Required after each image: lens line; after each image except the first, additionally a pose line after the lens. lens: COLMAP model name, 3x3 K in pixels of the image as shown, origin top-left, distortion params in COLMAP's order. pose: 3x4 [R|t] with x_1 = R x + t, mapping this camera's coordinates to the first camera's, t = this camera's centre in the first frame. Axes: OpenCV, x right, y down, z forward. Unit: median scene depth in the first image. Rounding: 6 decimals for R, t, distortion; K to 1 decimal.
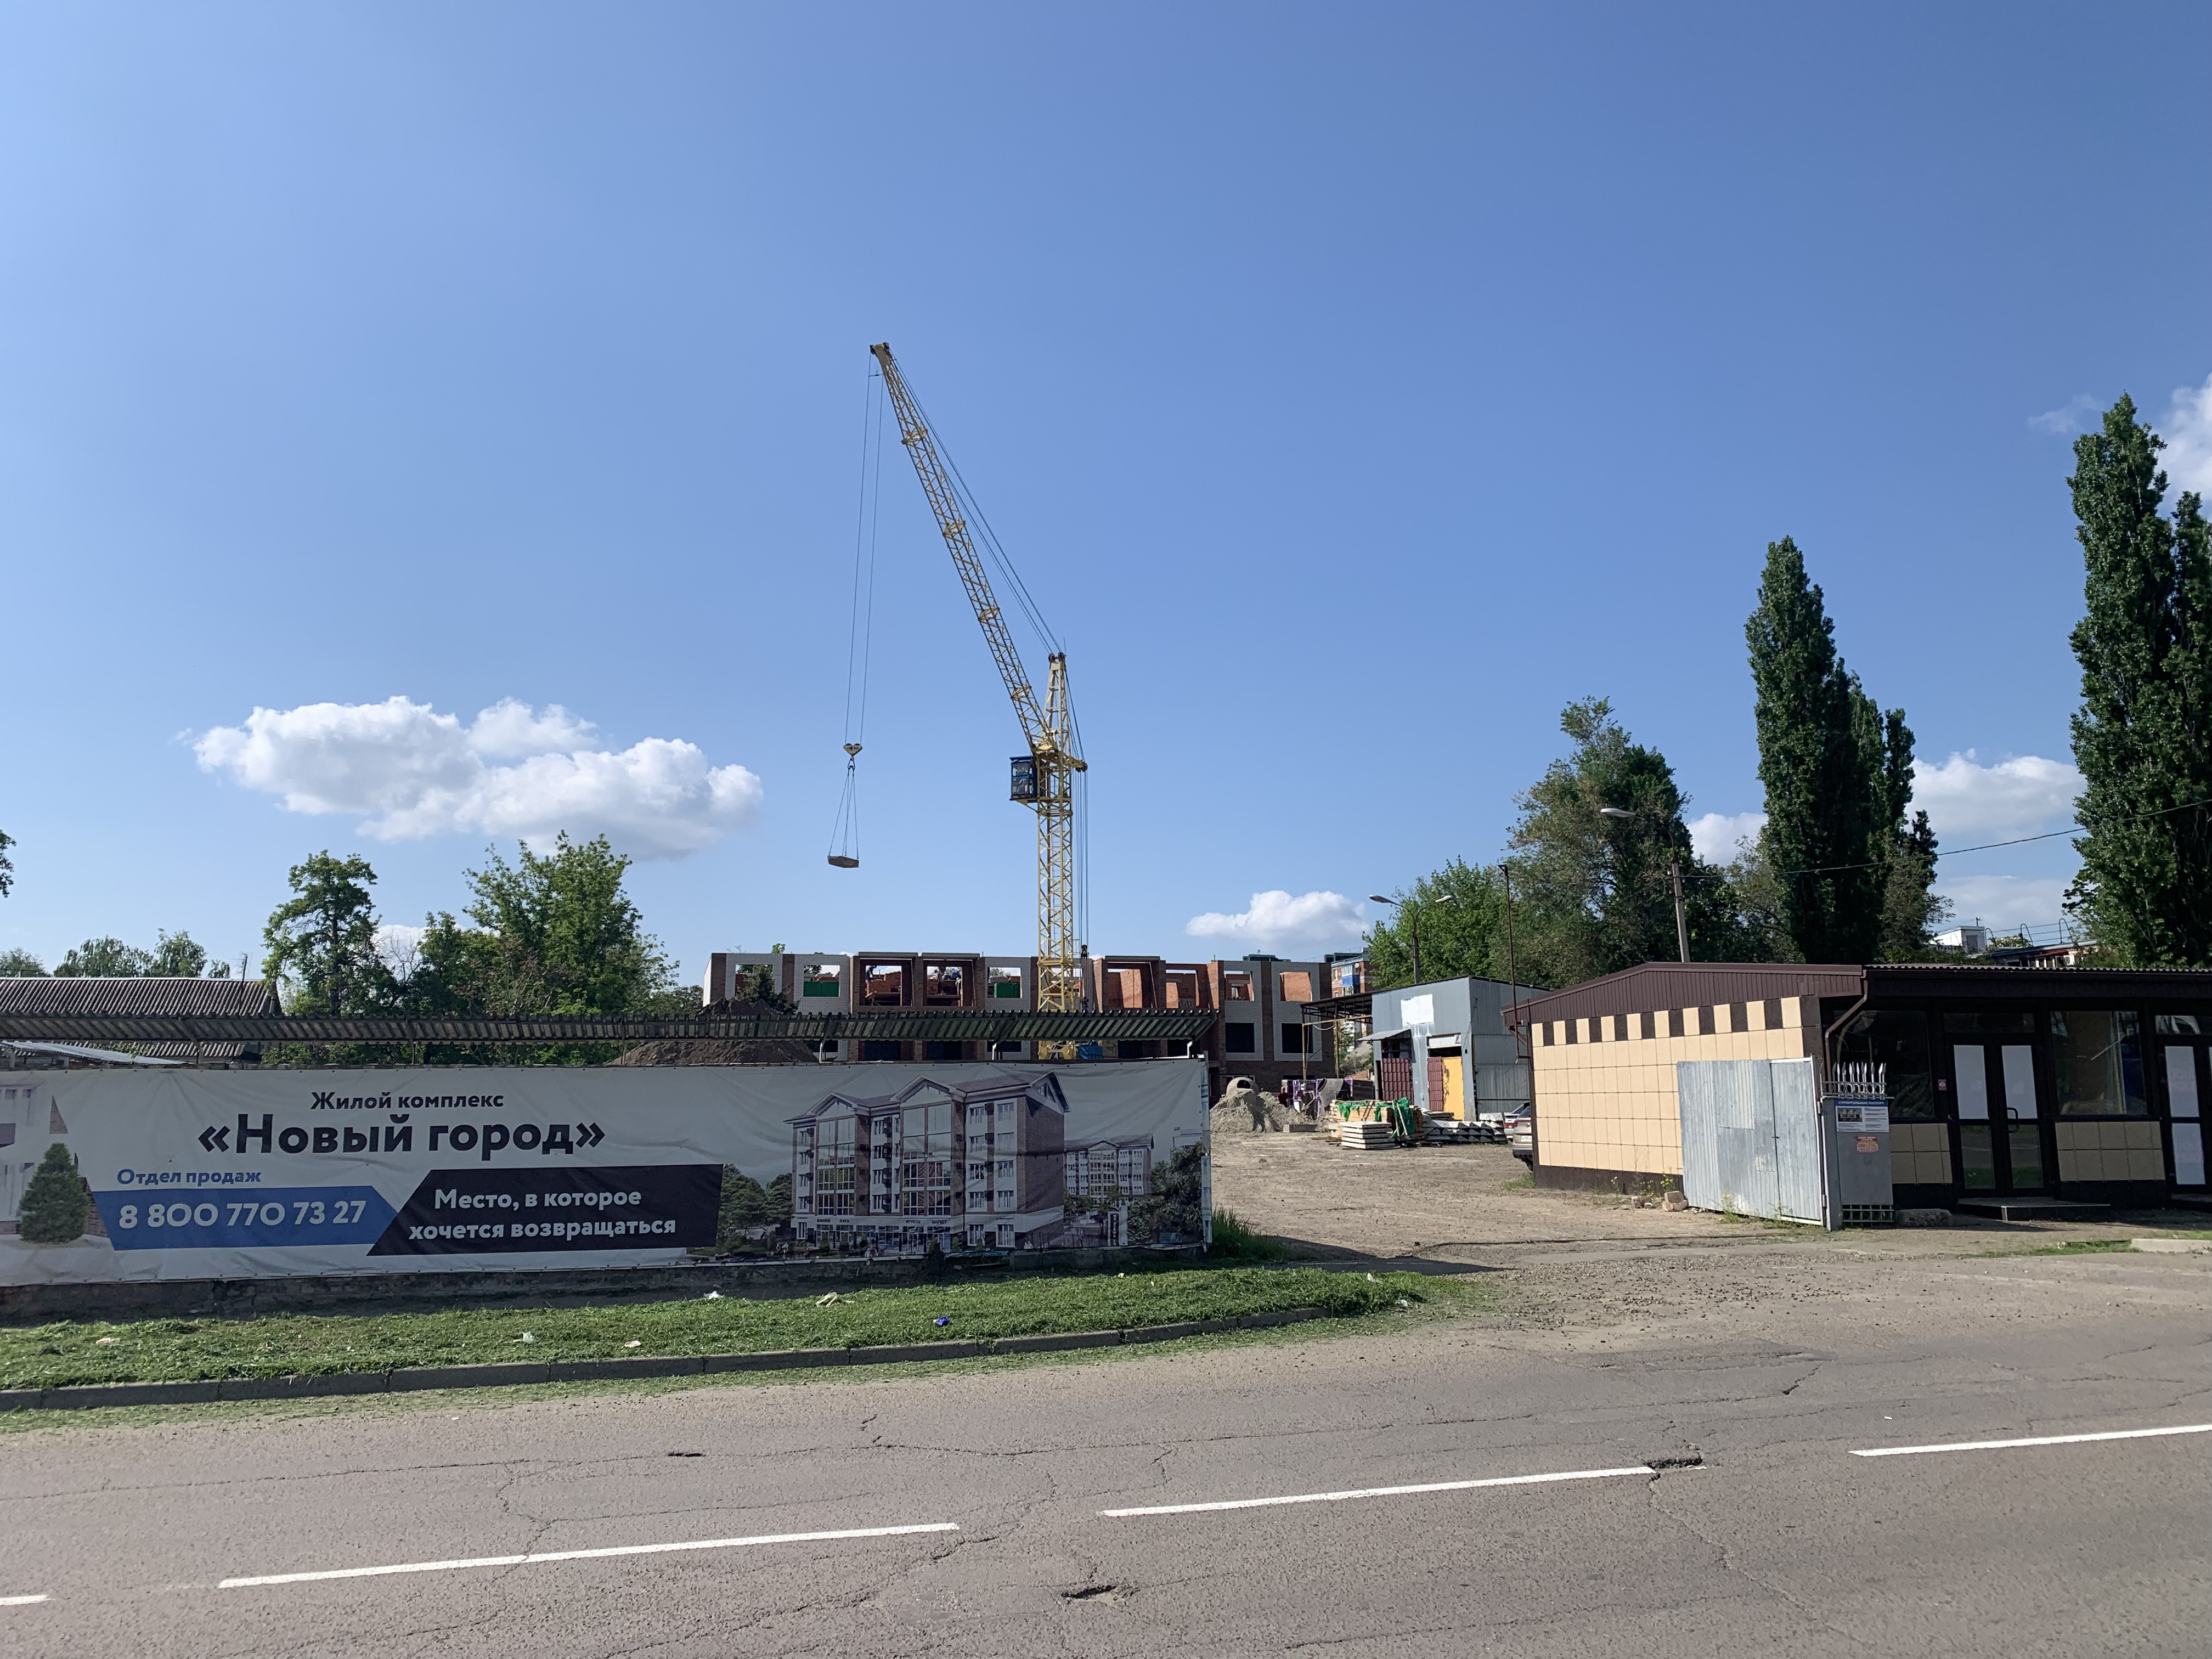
lens RADIAL K [[1860.9, 0, 1019.1], [0, 1860.9, 836.6], [0, 0, 1]] dist [-0.004836, -0.007436]
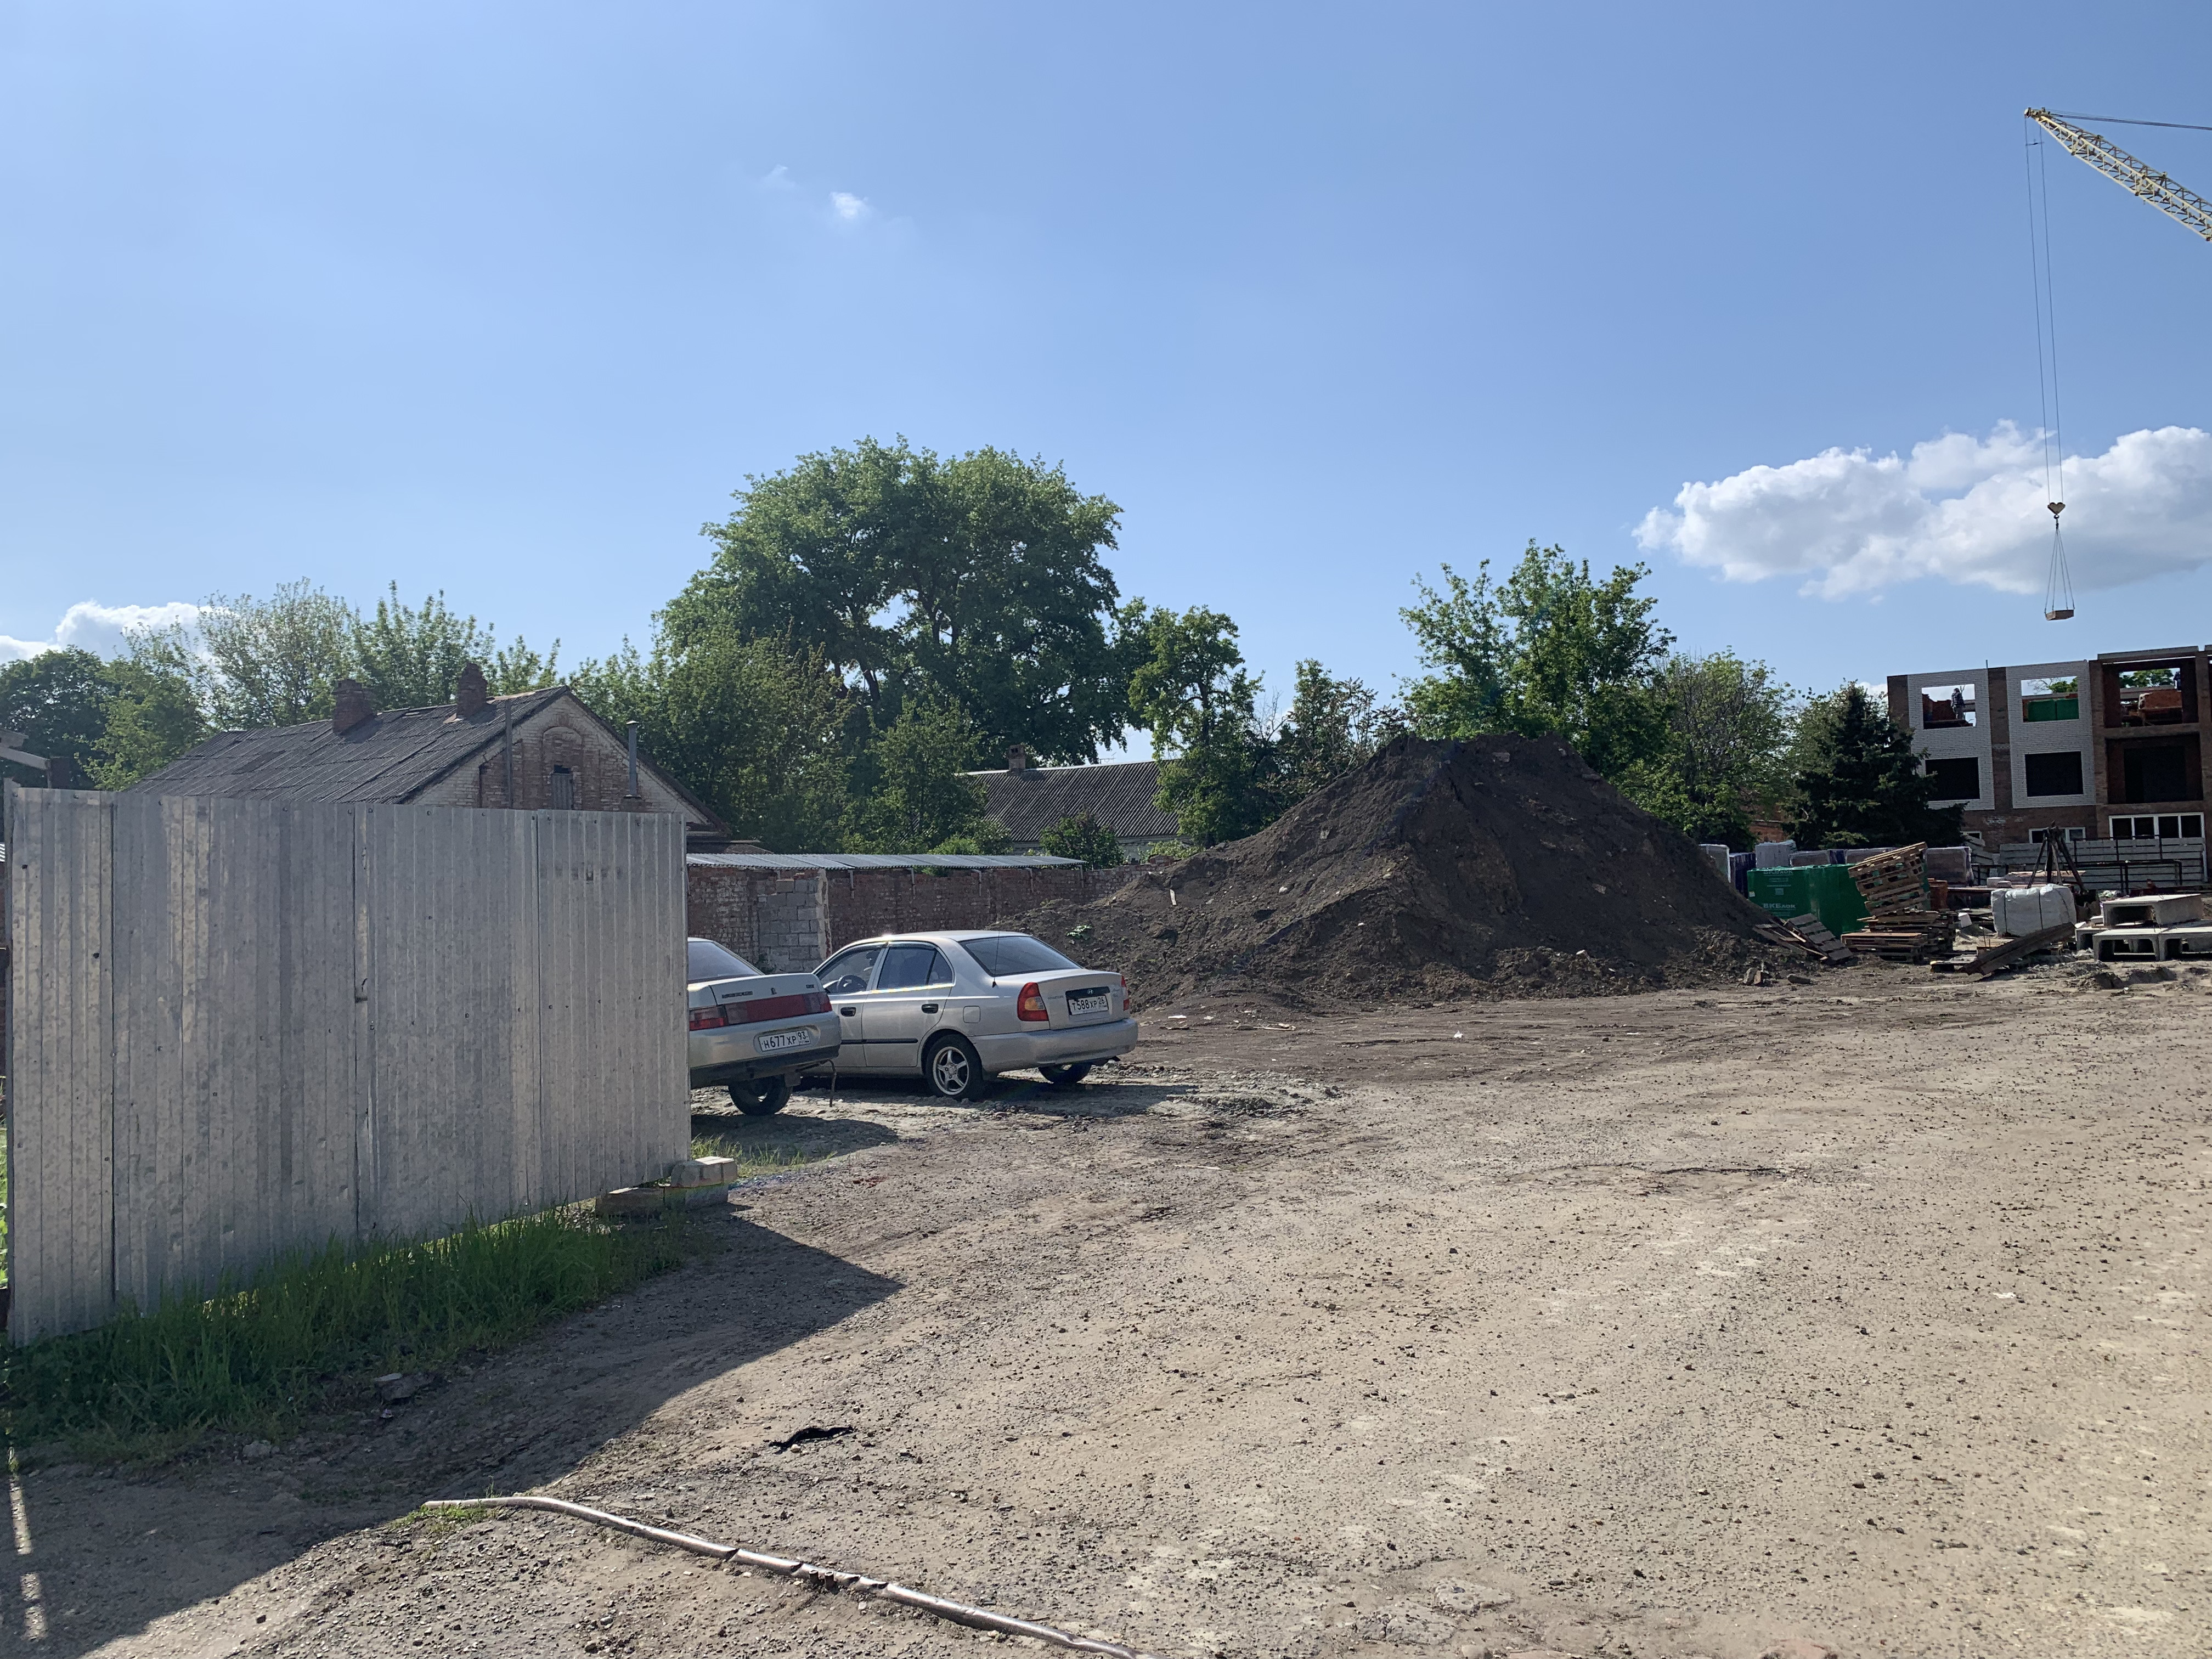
lens RADIAL K [[1739.6, 0, 1106.0], [0, 1739.6, 829.5], [0, 0, 1]] dist [0.130046, -0.159161]
pose [[0.708838, -0.036857, -0.704408, 0.138849], [0.121954, 0.989999, 0.070921, 0.036877], [0.694749, -0.136177, 0.706243, 0.263275]]
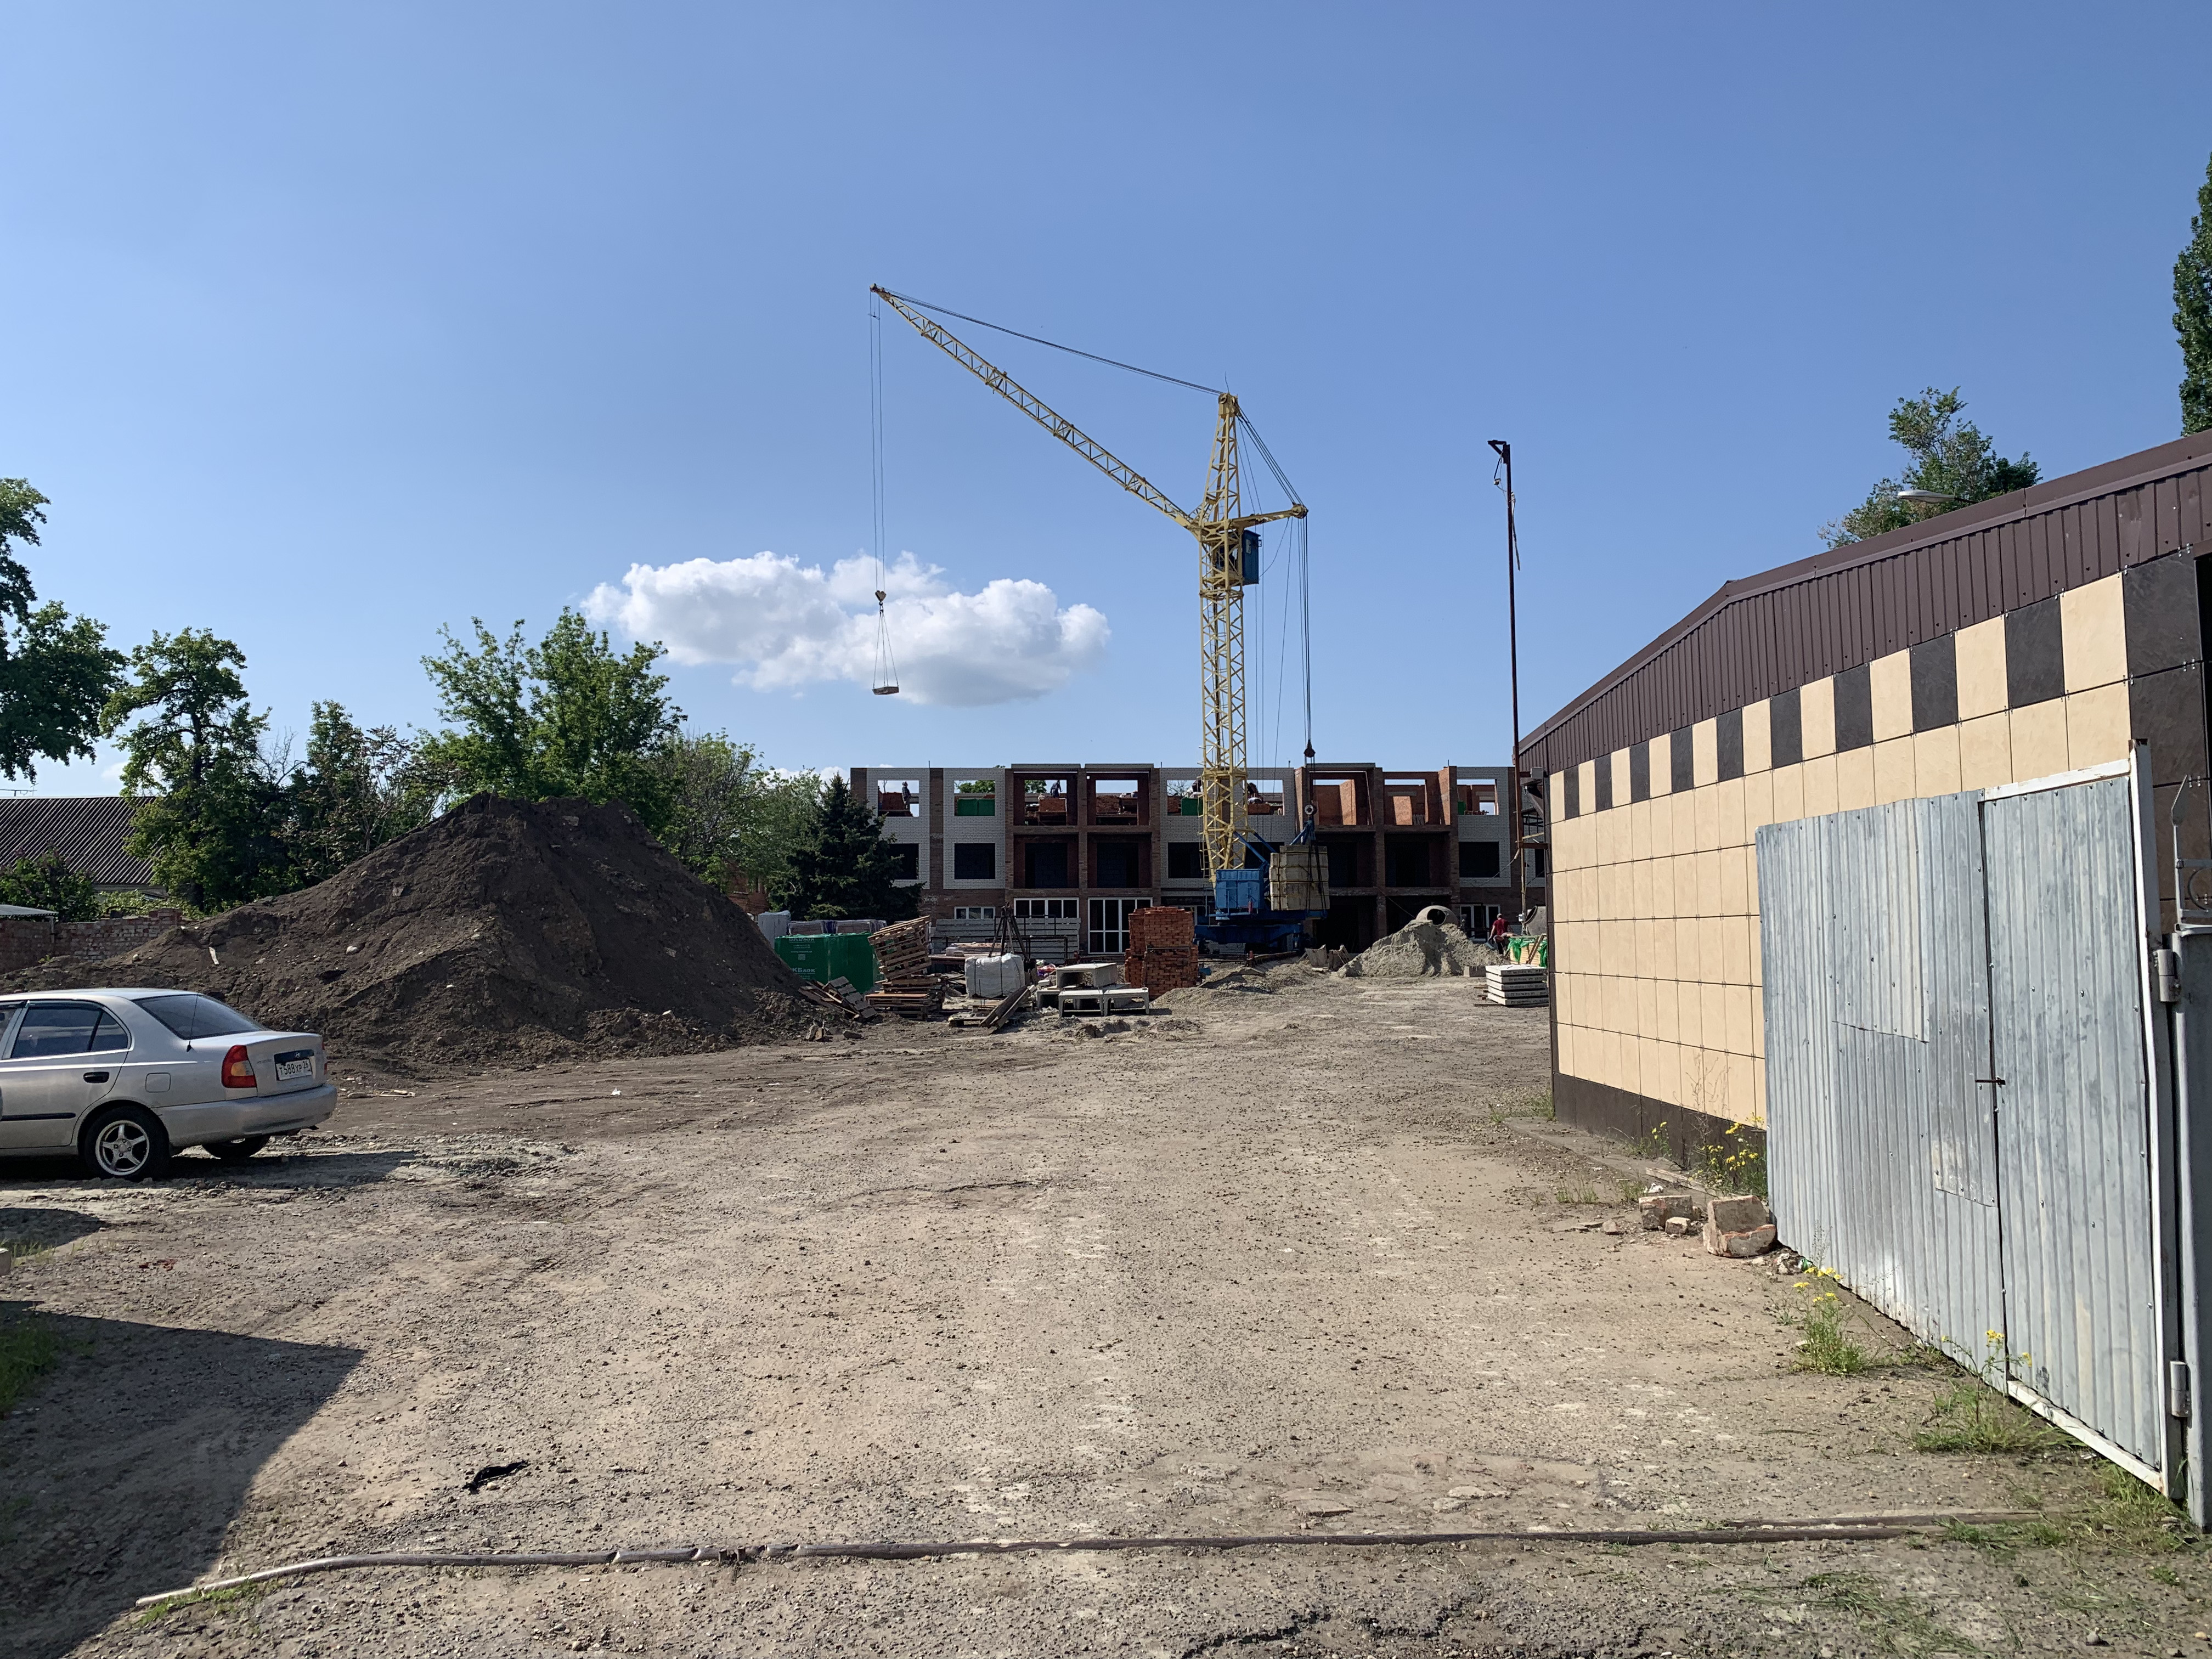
lens RADIAL K [[1739.6, 0, 1106.0], [0, 1739.6, 829.5], [0, 0, 1]] dist [0.130046, -0.159161]
pose [[0.984484, -0.010025, -0.175190, 0.093478], [0.024195, 0.996586, 0.078937, 0.029521], [0.173801, -0.081951, 0.981365, 0.209283]]
